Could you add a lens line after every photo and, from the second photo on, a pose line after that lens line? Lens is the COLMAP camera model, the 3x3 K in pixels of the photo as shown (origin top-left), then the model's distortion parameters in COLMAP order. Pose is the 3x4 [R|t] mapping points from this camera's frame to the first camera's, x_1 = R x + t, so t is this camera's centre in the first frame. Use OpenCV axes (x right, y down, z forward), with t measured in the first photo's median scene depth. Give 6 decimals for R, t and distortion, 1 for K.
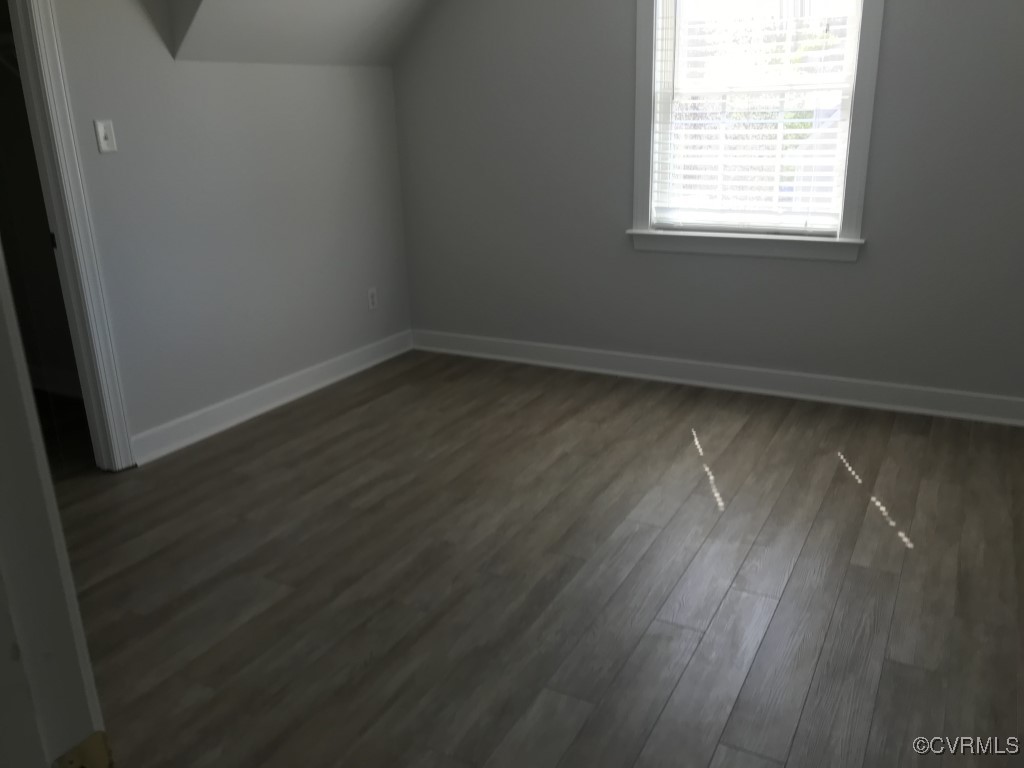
lens RADIAL K [[833.9, 0, 511.8], [0, 833.9, 382.0], [0, 0, 1]] dist [0.060976, -0.009442]
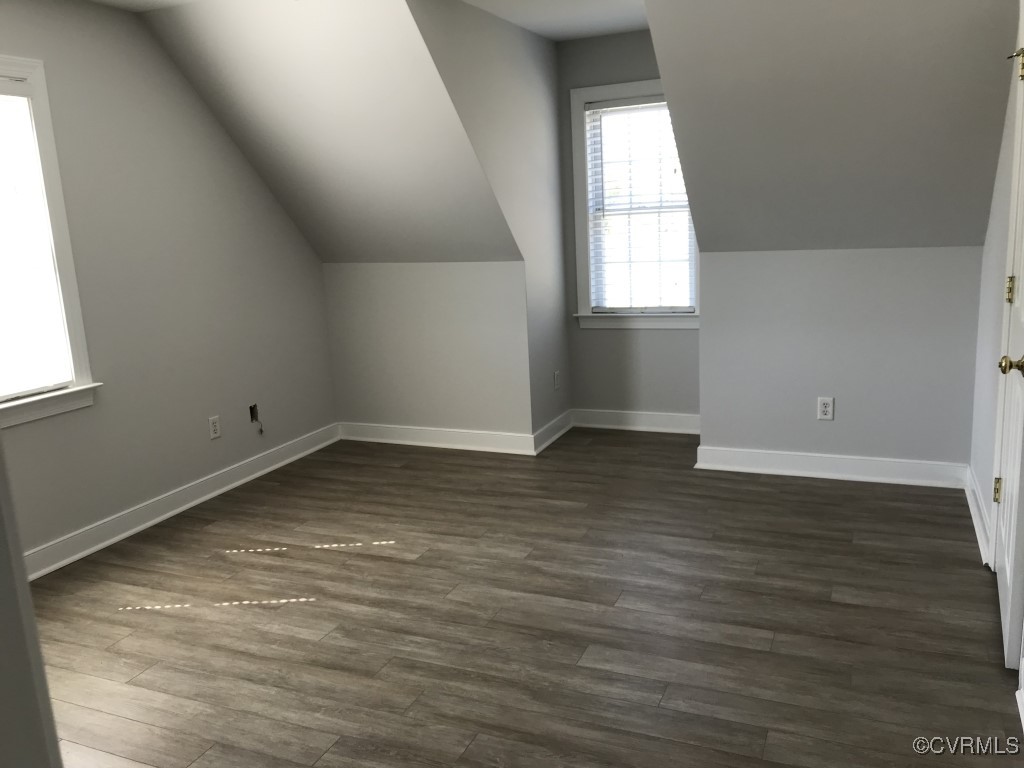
lens RADIAL K [[833.9, 0, 511.5], [0, 833.9, 384.4], [0, 0, 1]] dist [0.060976, -0.009442]
pose [[-0.083136, -0.169949, 0.981940, -0.785065], [0.354014, 0.916043, 0.188517, -0.217750], [-0.931538, 0.363293, -0.015991, 0.639296]]
